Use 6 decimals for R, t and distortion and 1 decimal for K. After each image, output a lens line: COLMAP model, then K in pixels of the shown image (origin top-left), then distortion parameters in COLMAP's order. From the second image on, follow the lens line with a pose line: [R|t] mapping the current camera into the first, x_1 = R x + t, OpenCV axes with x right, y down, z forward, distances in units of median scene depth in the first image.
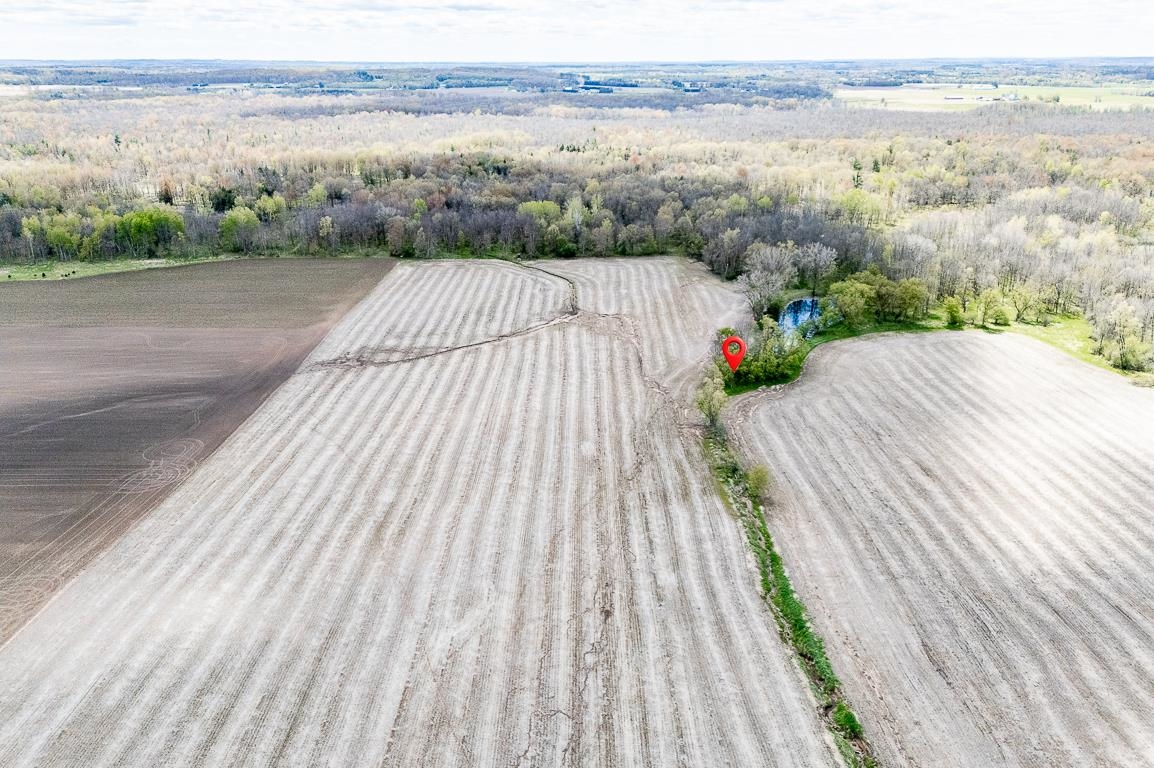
lens RADIAL K [[840.7, 0, 576.5], [0, 840.7, 371.4], [0, 0, 1]] dist [0.107964, -0.120456]
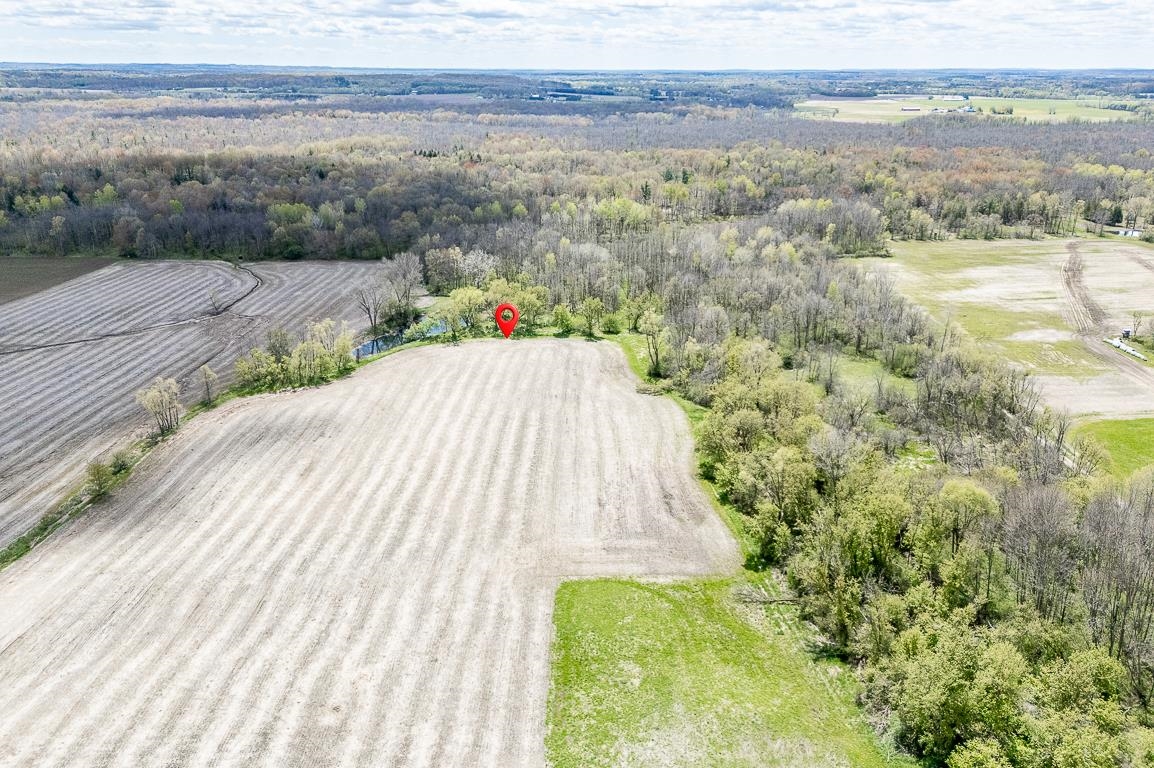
lens RADIAL K [[840.7, 0, 576.5], [0, 840.7, 371.4], [0, 0, 1]] dist [0.107964, -0.120456]
pose [[0.999733, 0.014999, -0.017577, 0.507105], [-0.015139, 0.999854, -0.007866, 0.000429], [0.017457, 0.008130, 0.999815, -0.008268]]
